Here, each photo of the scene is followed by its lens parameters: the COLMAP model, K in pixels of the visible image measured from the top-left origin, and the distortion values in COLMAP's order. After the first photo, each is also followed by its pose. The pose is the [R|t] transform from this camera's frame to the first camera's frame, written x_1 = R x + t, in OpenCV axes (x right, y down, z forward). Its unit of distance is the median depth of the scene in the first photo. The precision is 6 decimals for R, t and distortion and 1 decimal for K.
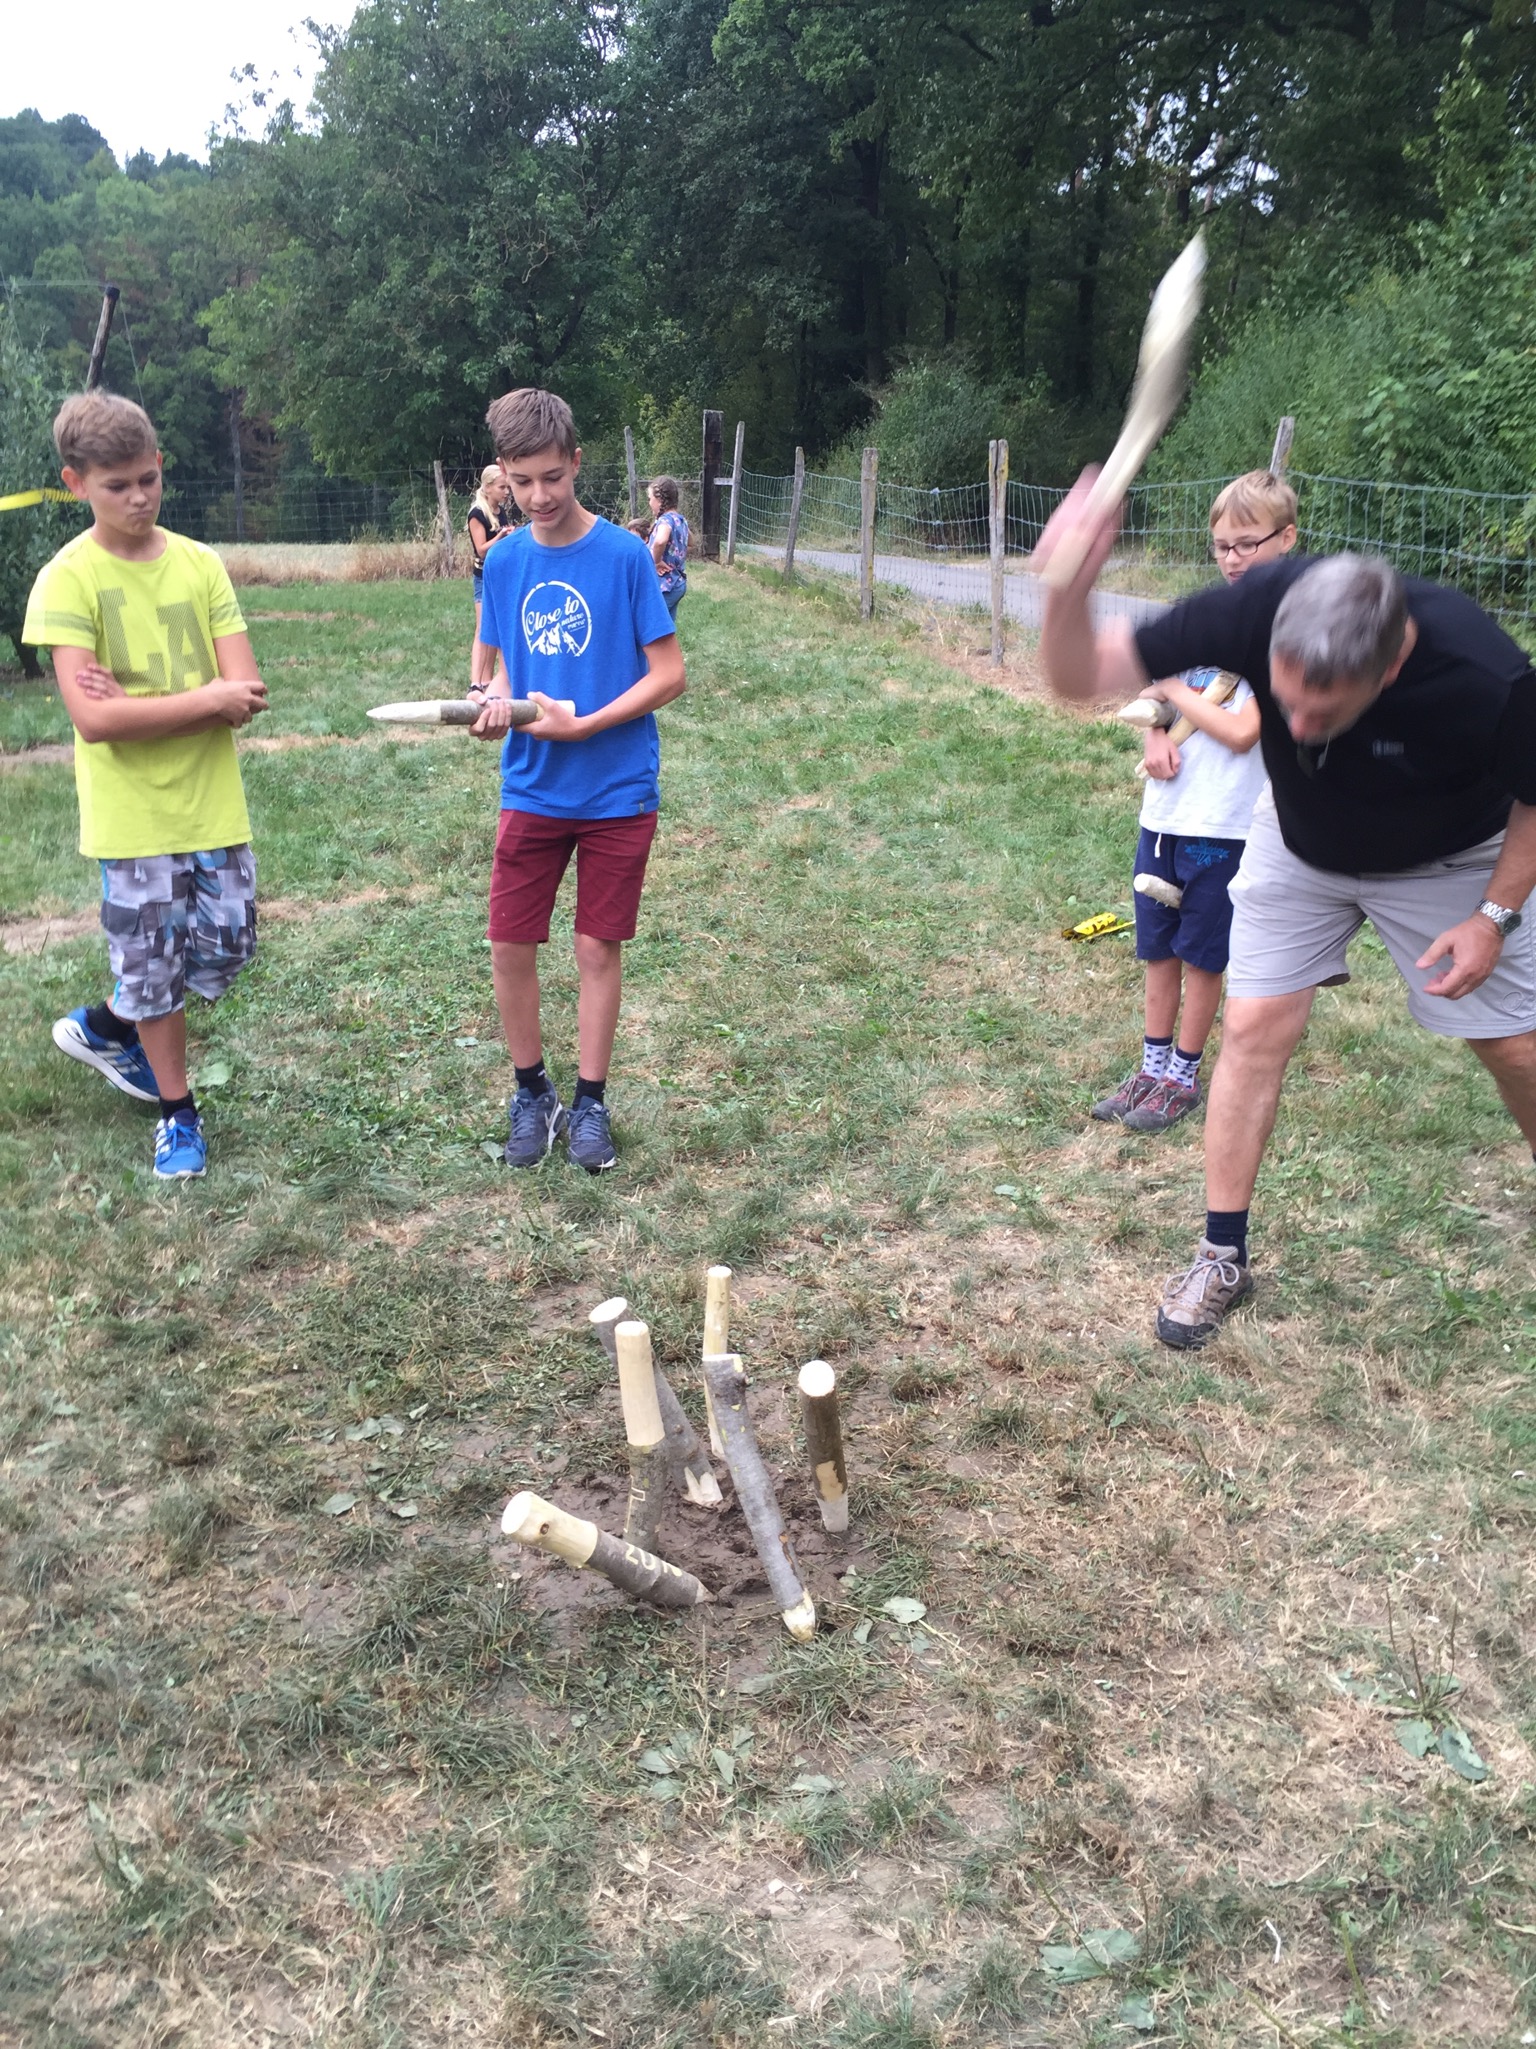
lens RADIAL K [[1766.2, 0, 784.9], [0, 1766.2, 1047.7], [0, 0, 1]] dist [0.090296, -0.149423]
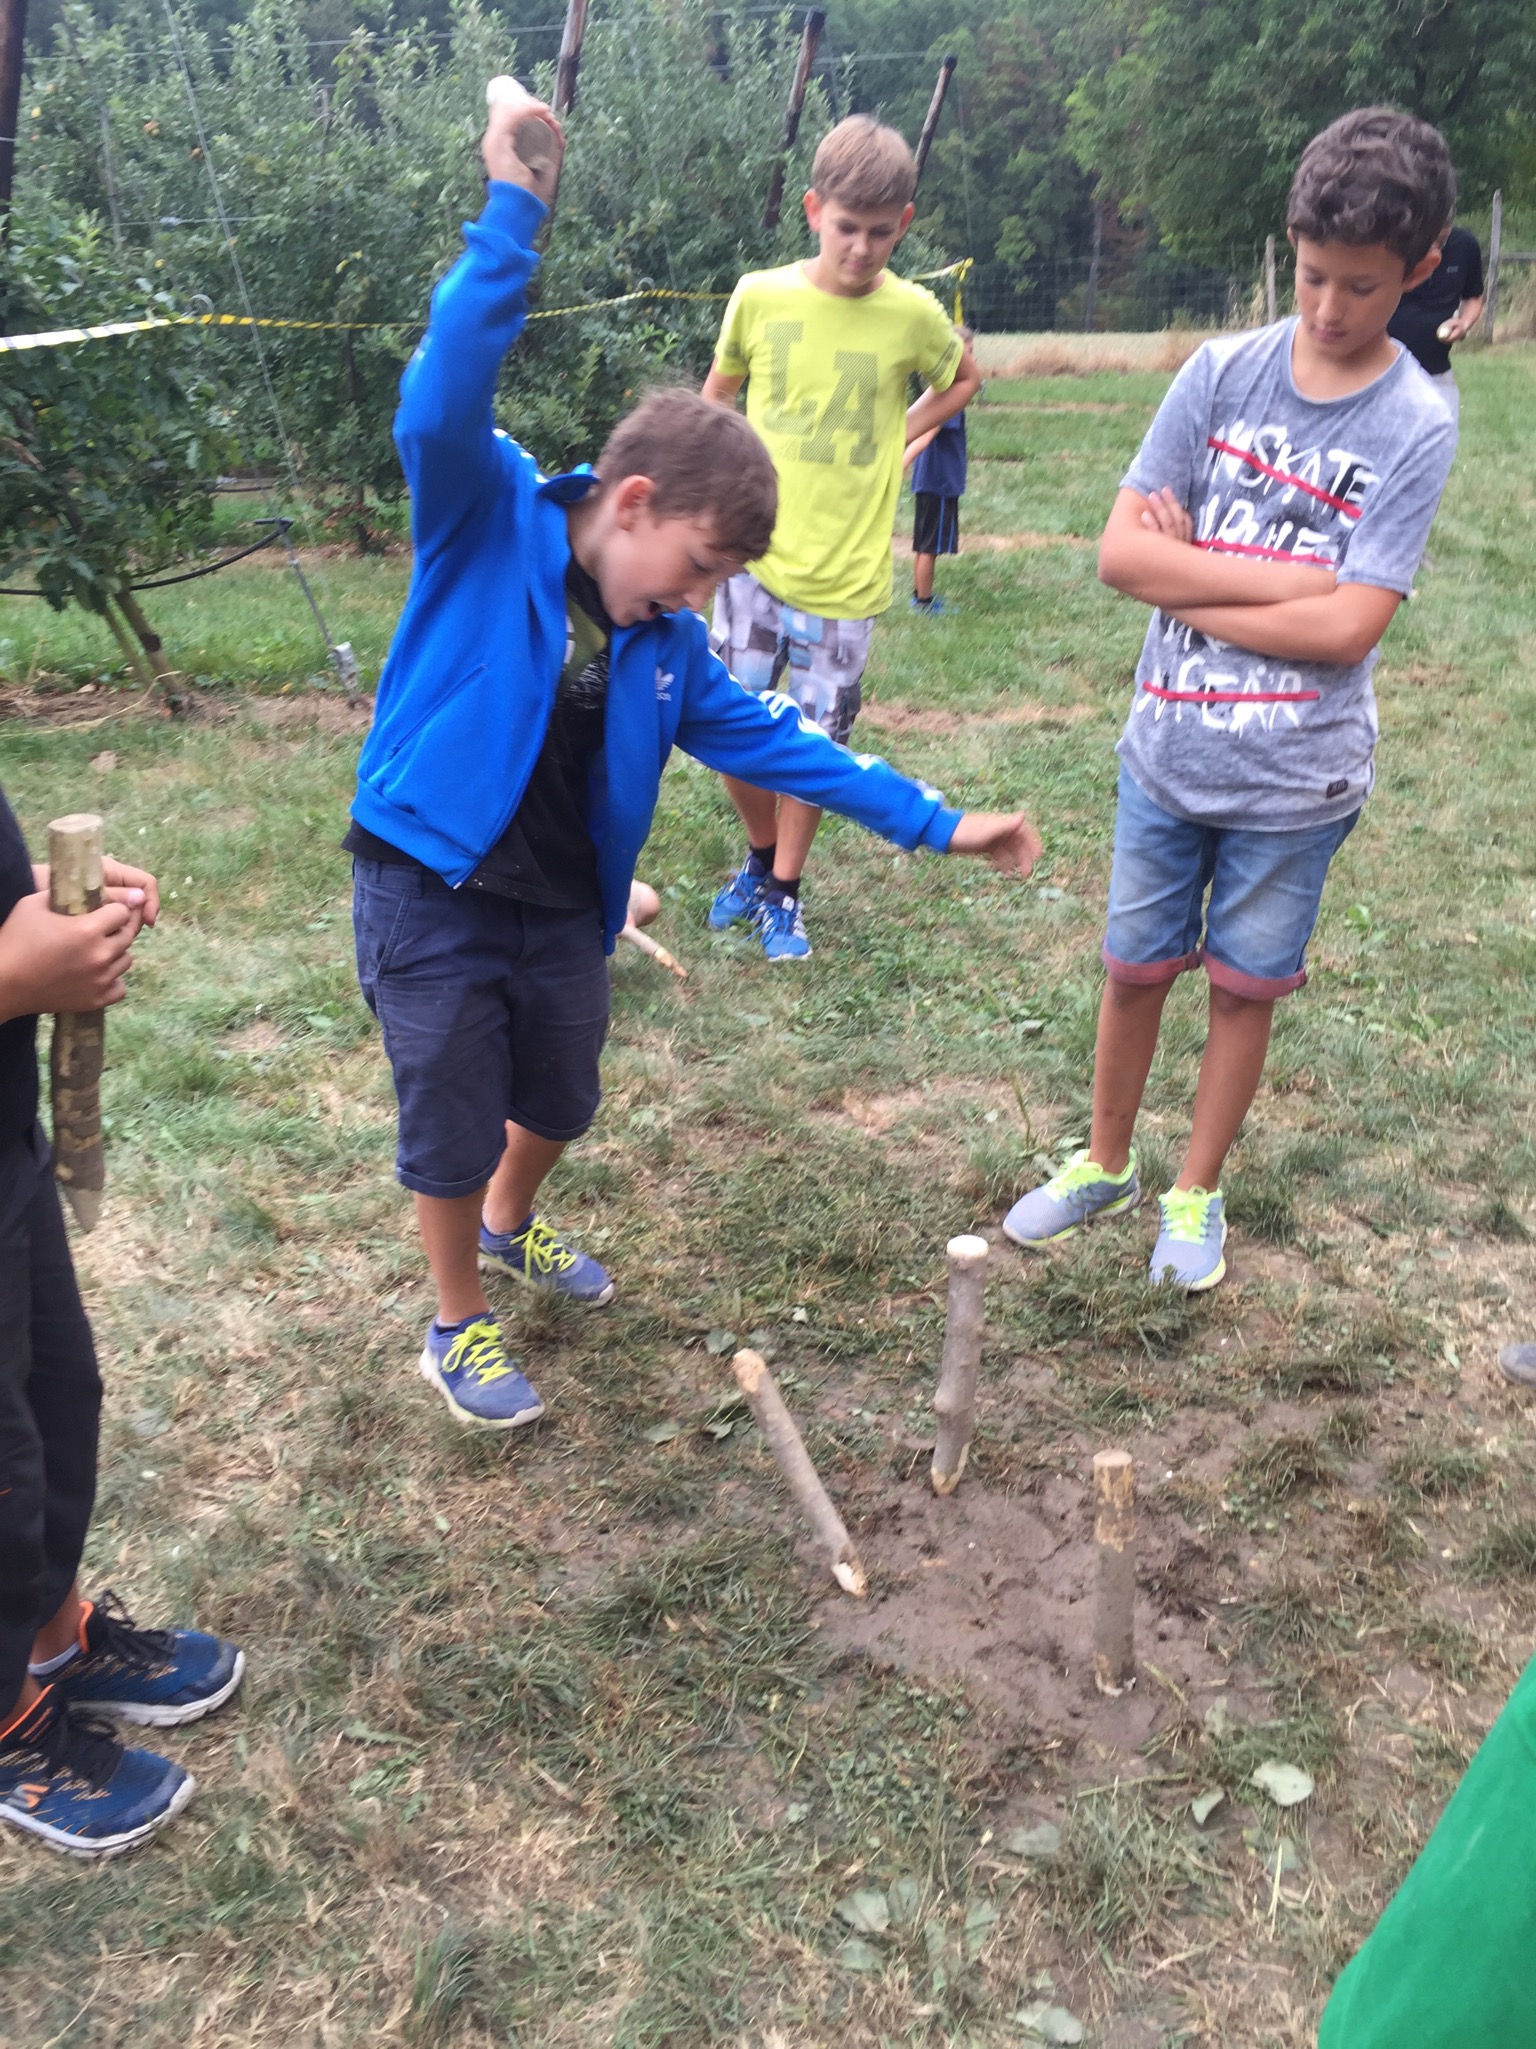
lens RADIAL K [[1739.3, 0, 759.1], [0, 1739.3, 1055.6], [0, 0, 1]] dist [0.090659, -0.140502]
pose [[0.894827, 0.170341, -0.412637, 0.111419], [-0.123500, 0.982722, 0.137863, -0.046231], [0.428991, -0.072403, 0.900402, 0.265406]]
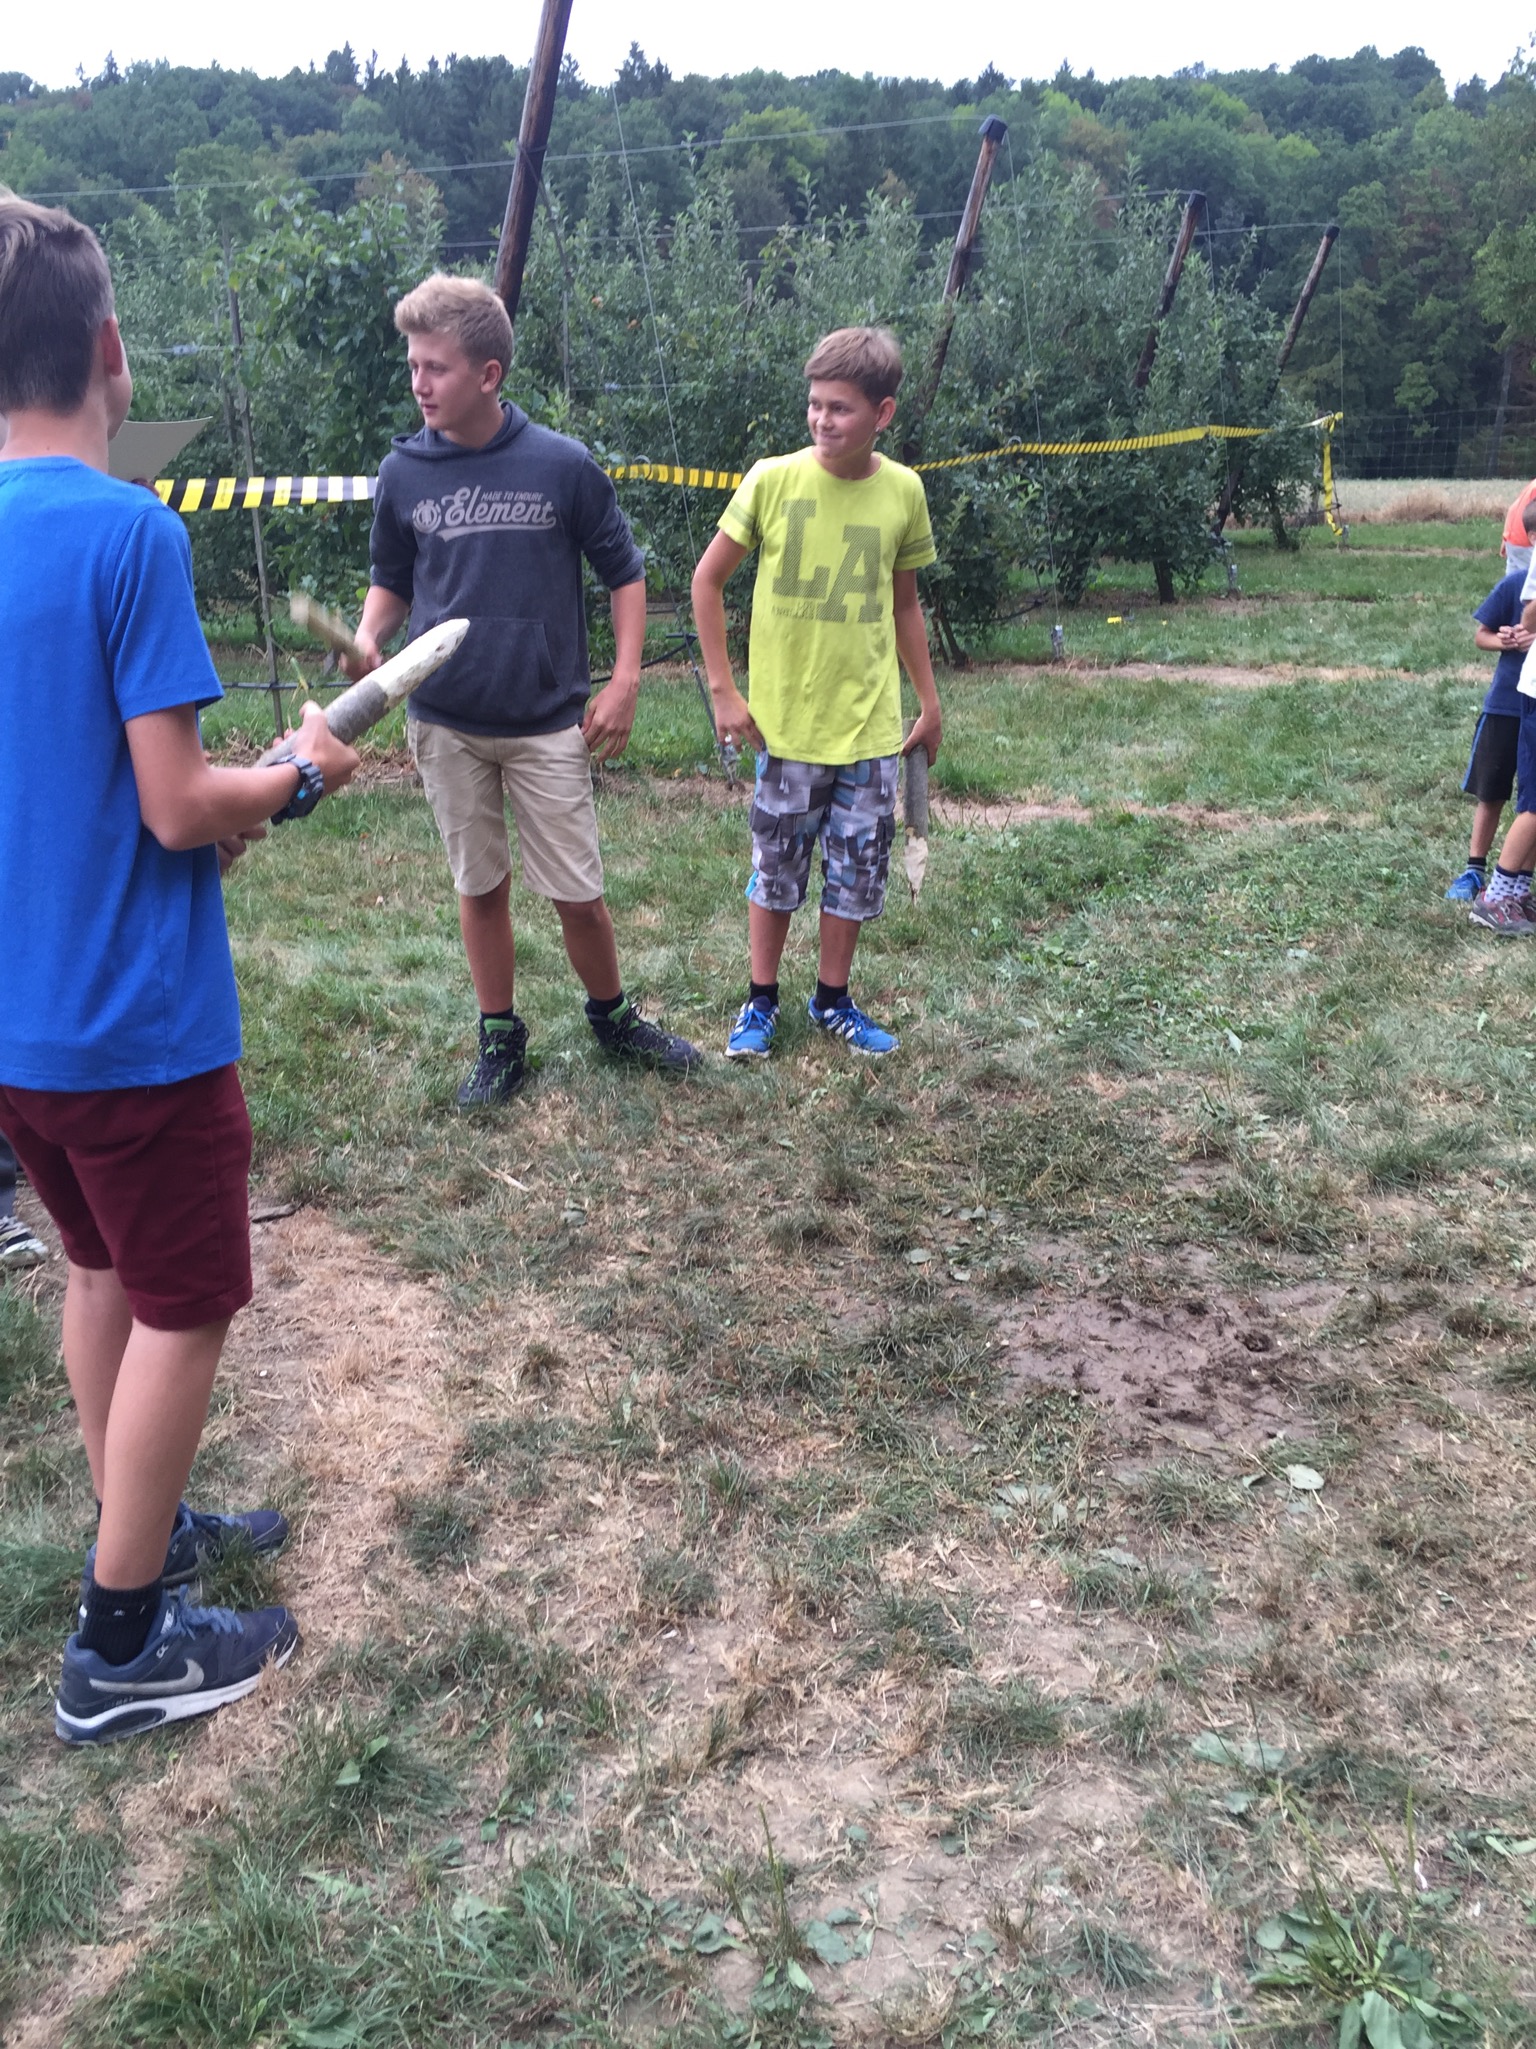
lens RADIAL K [[1787.2, 0, 768.0], [0, 1787.2, 1024.5], [0, 0, 1]] dist [0.097447, -0.154211]
pose [[0.788476, 0.190081, -0.584957, 0.359088], [-0.180435, 0.980688, 0.075461, 0.024822], [0.588004, 0.046047, 0.807546, -0.065855]]
